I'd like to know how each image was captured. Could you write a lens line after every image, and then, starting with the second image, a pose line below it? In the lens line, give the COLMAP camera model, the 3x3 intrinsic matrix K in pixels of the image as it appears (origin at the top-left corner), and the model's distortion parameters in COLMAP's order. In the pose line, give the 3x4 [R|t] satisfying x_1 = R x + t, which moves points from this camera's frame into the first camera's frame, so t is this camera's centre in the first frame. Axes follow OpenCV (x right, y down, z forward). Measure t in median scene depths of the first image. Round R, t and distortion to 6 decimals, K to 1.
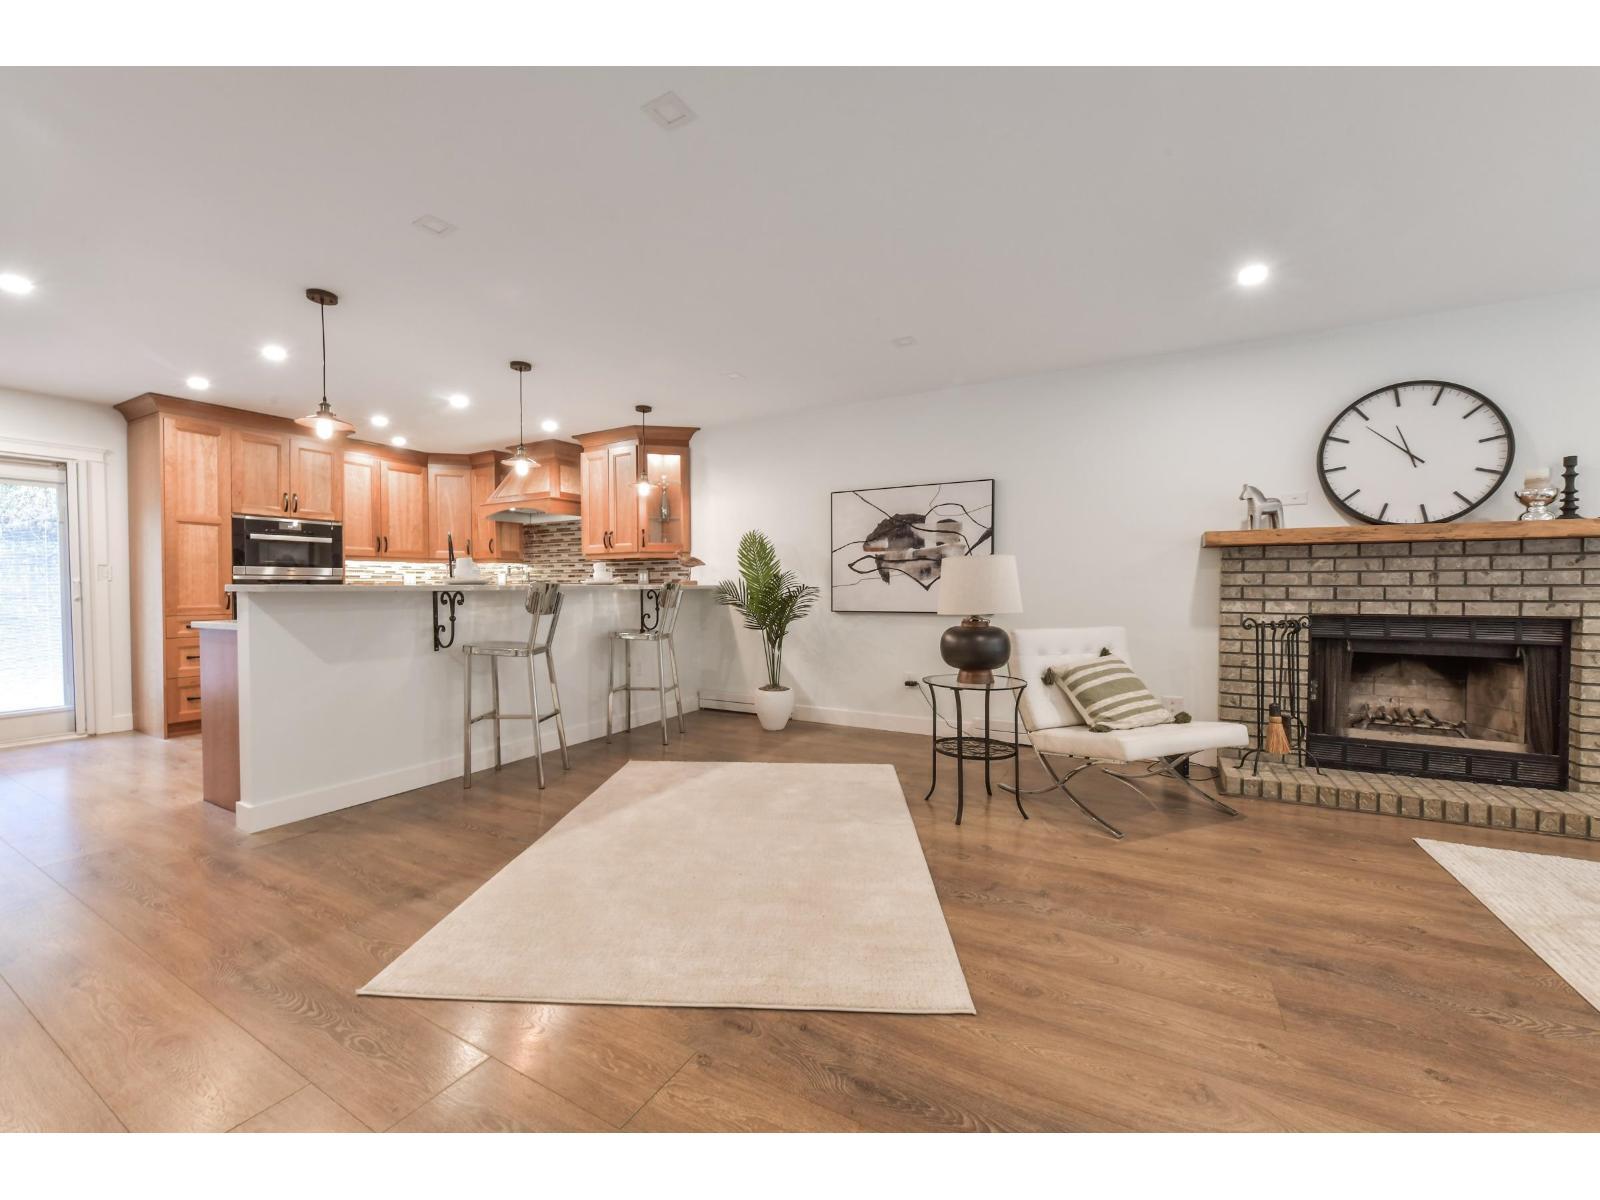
lens RADIAL K [[632.7, 0, 800.0], [0, 632.7, 600.0], [0, 0, 1]] dist [-0.009808, -0.000275]
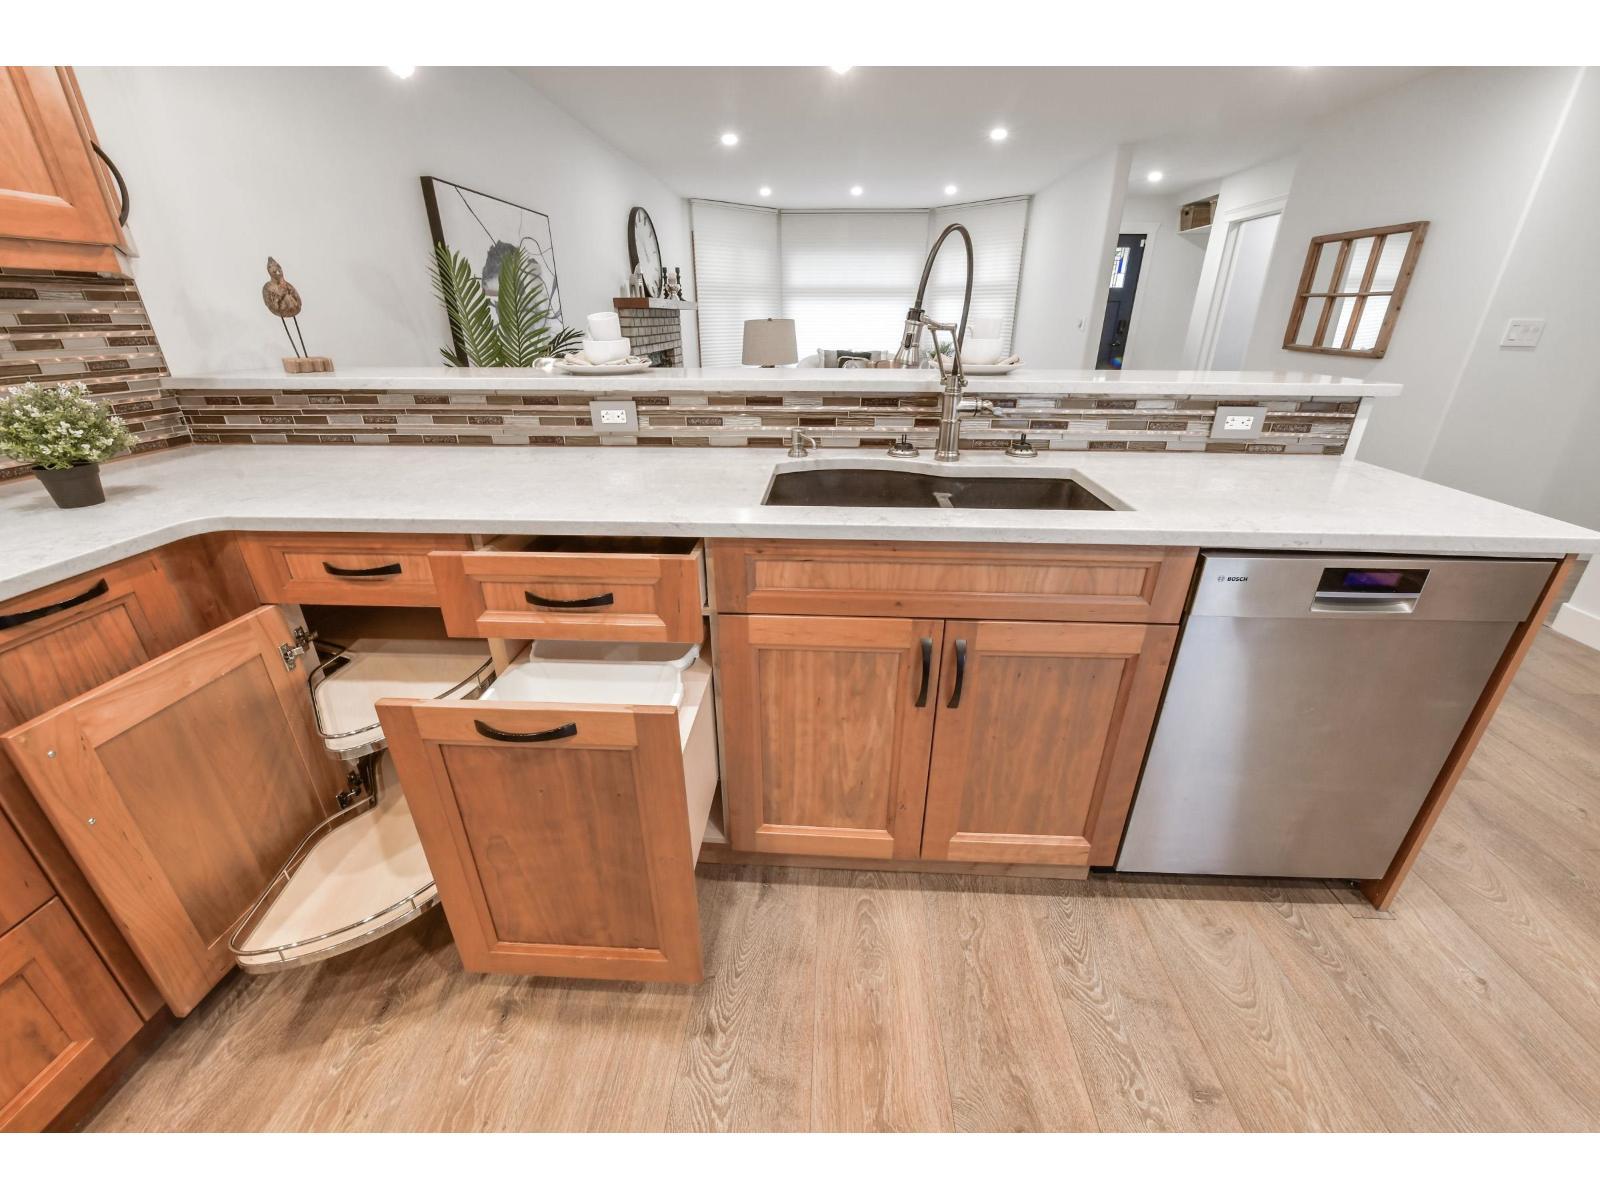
lens RADIAL K [[632.7, 0, 800.0], [0, 632.7, 600.0], [0, 0, 1]] dist [-0.009808, -0.000275]
pose [[-0.435534, -0.366938, 0.821989, -0.998565], [0.020823, 0.908796, 0.416721, -0.075468], [-0.899931, 0.198612, -0.388171, 1.429570]]
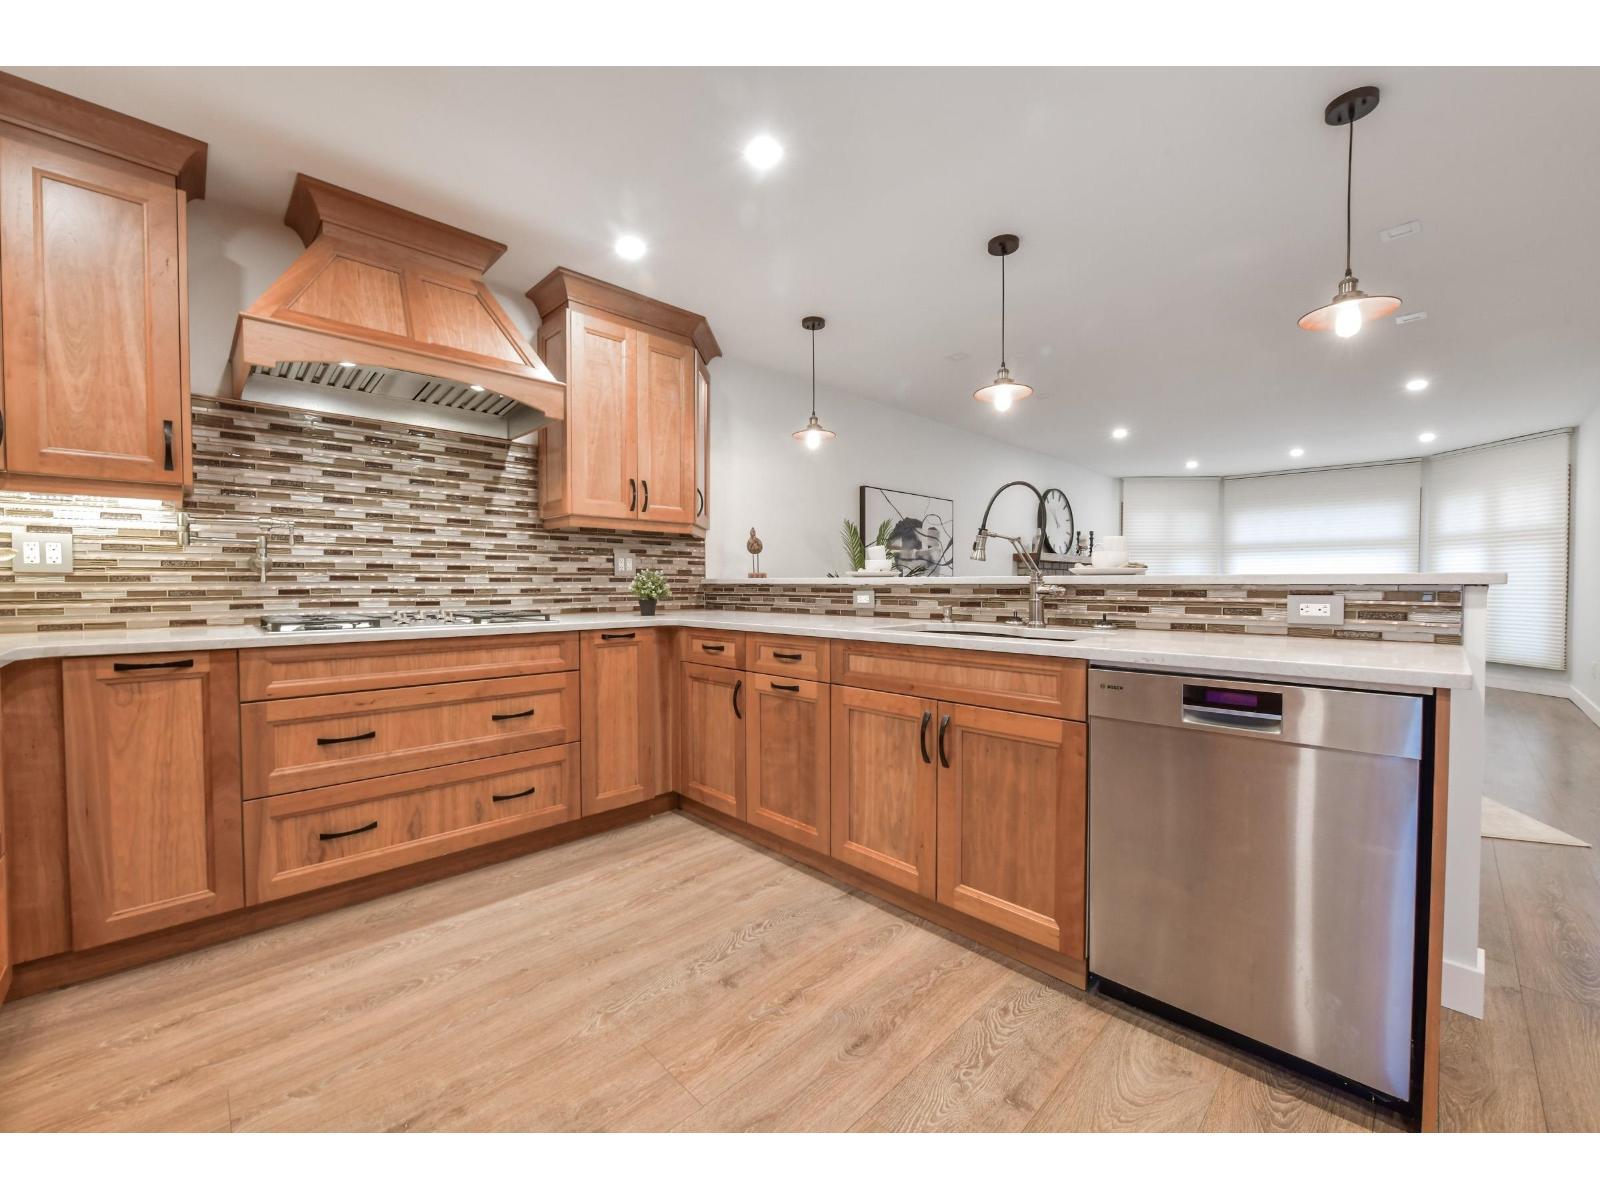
lens RADIAL K [[632.7, 0, 800.0], [0, 632.7, 600.0], [0, 0, 1]] dist [-0.009808, -0.000275]
pose [[0.285485, -0.021303, 0.958146, -1.317756], [0.020102, 0.999666, 0.016237, -0.016735], [-0.958172, 0.014625, 0.285818, 1.176409]]
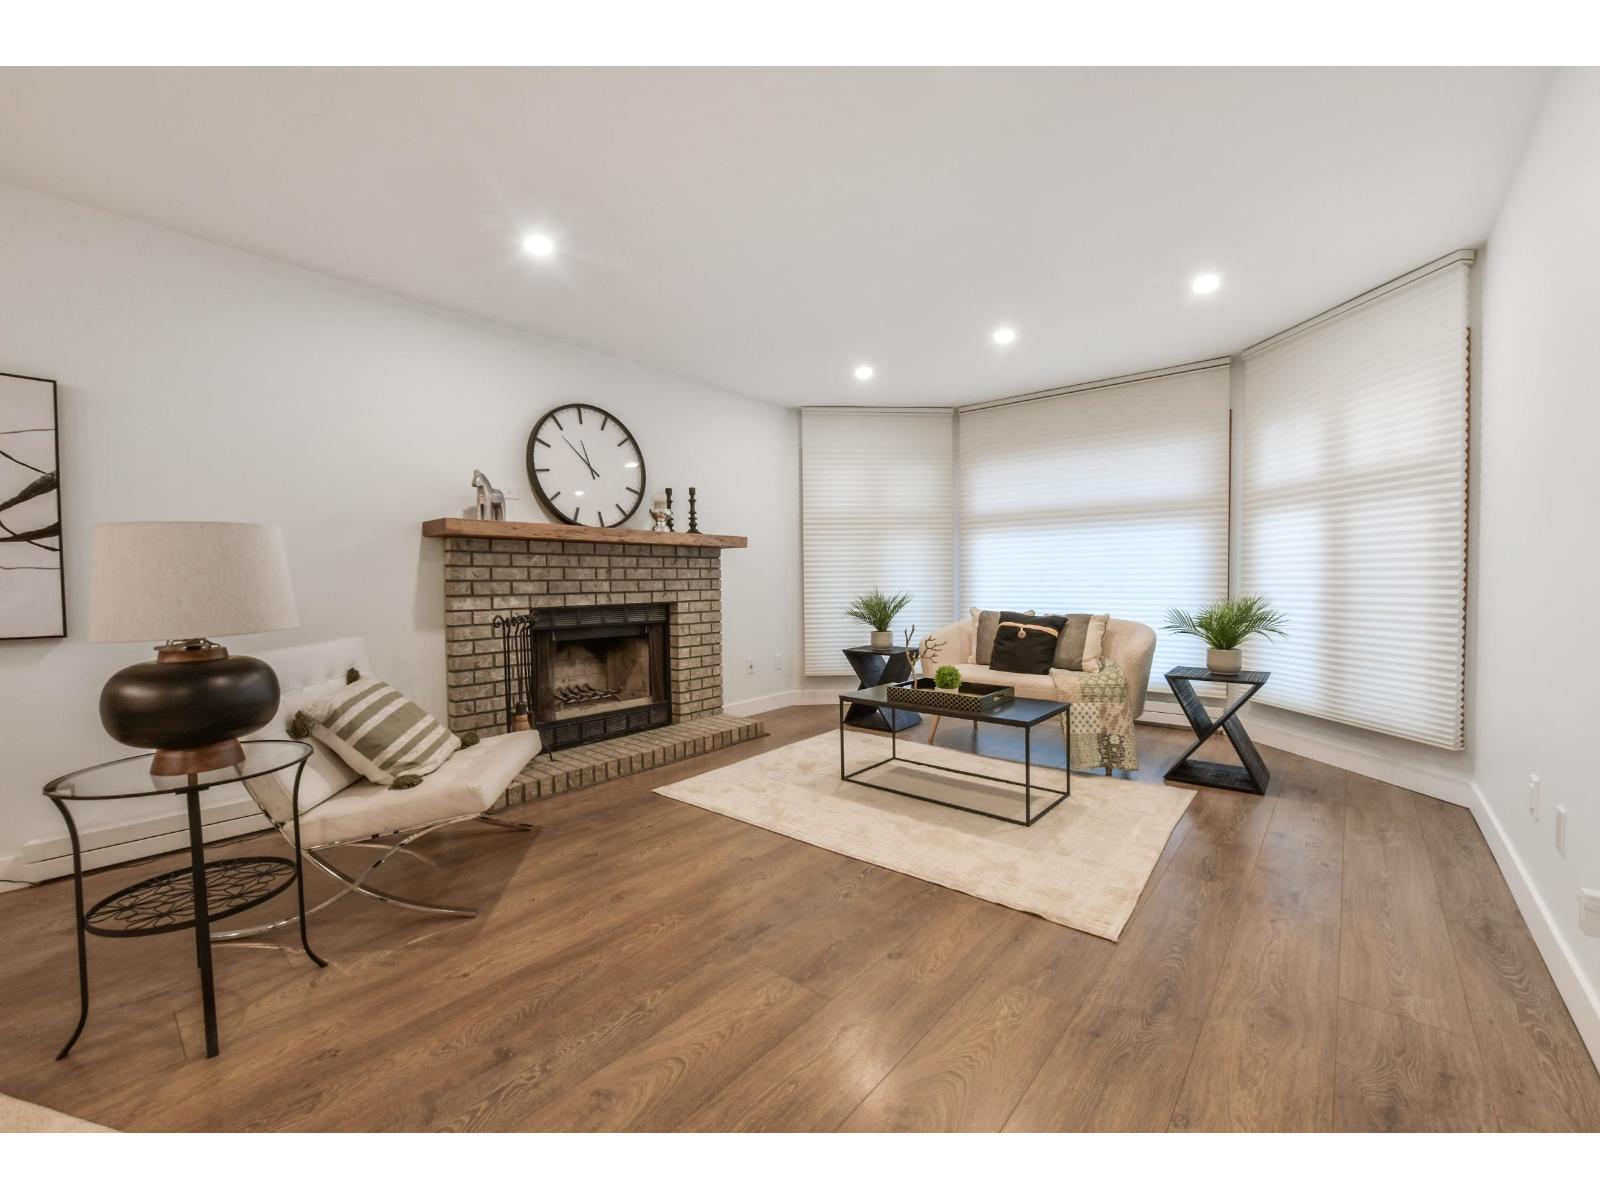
lens RADIAL K [[640.1, 0, 800.0], [0, 640.1, 600.0], [0, 0, 1]] dist [-0.007353, -0.000285]
pose [[0.201629, -0.031204, 0.978965, -0.115523], [0.029530, 0.999232, 0.025768, -0.004905], [-0.979017, 0.023713, 0.202395, 0.364832]]
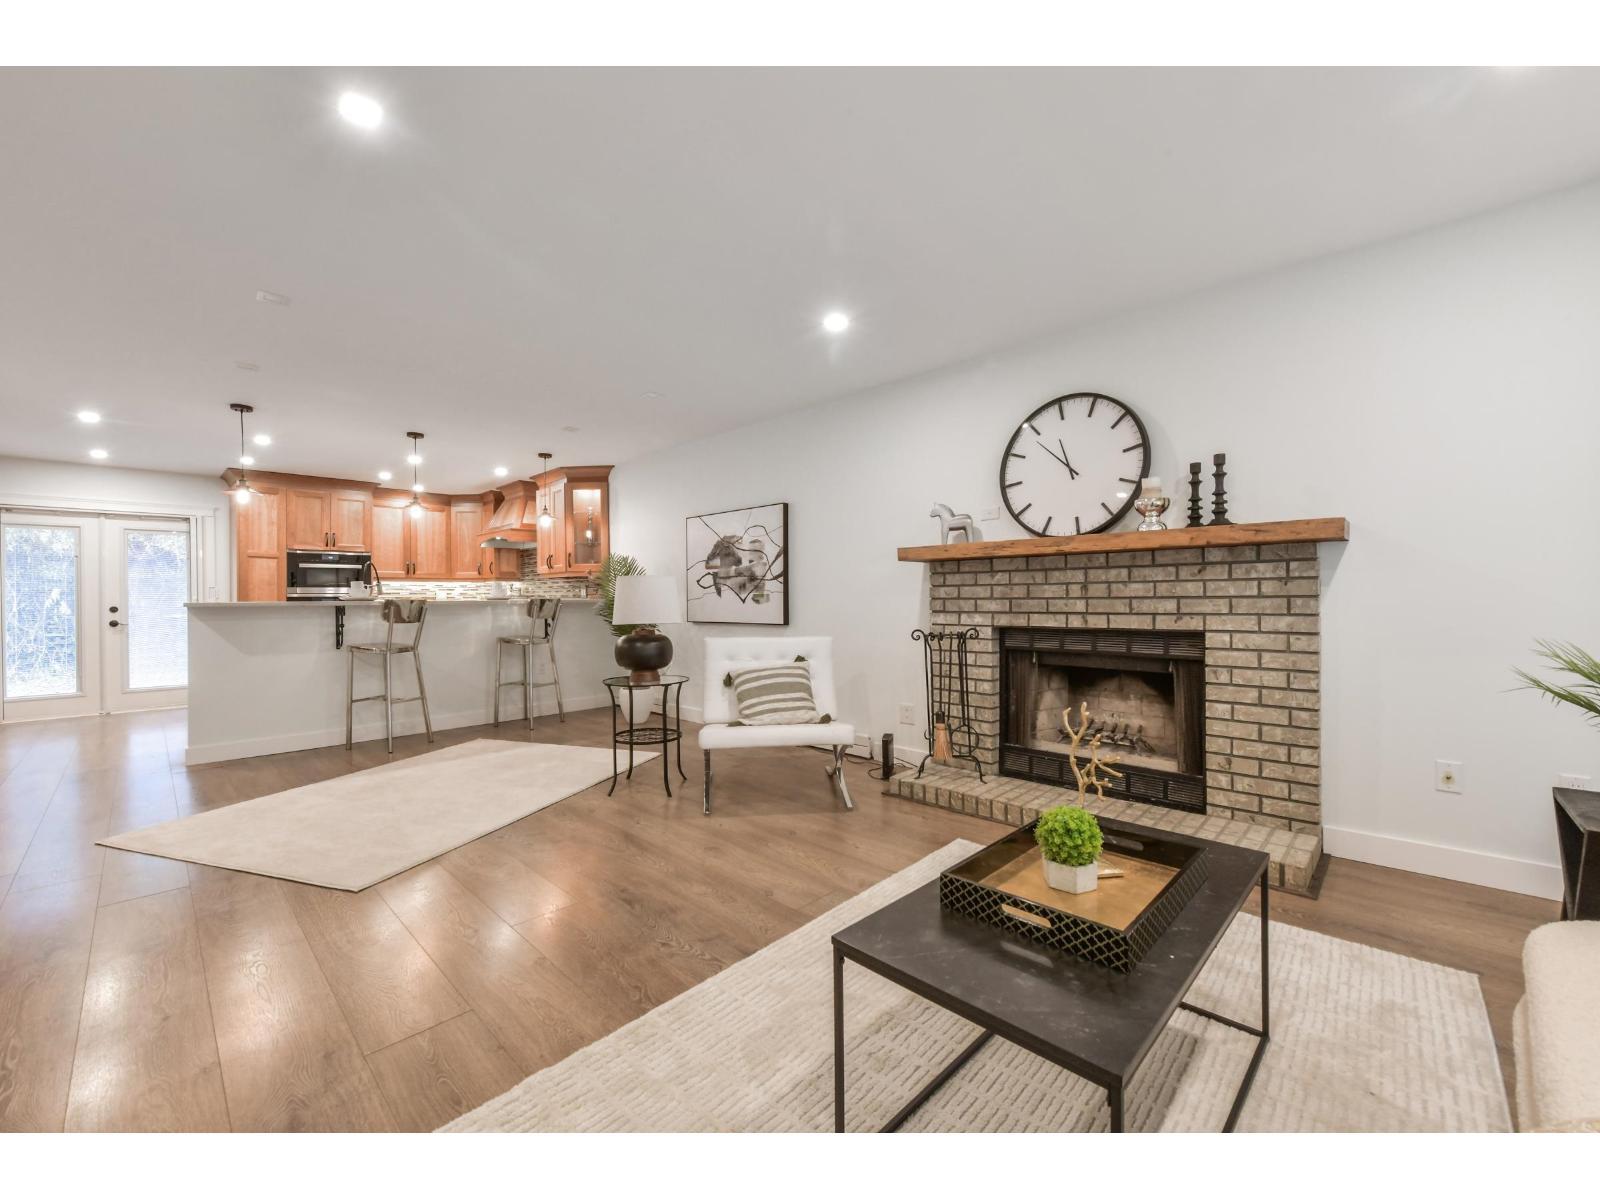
lens RADIAL K [[640.1, 0, 800.0], [0, 640.1, 600.0], [0, 0, 1]] dist [-0.007353, -0.000285]
pose [[0.966082, -0.004797, -0.258190, 0.784397], [0.000403, 0.999854, -0.017066, -0.002424], [0.258234, 0.016383, 0.965944, -0.090874]]
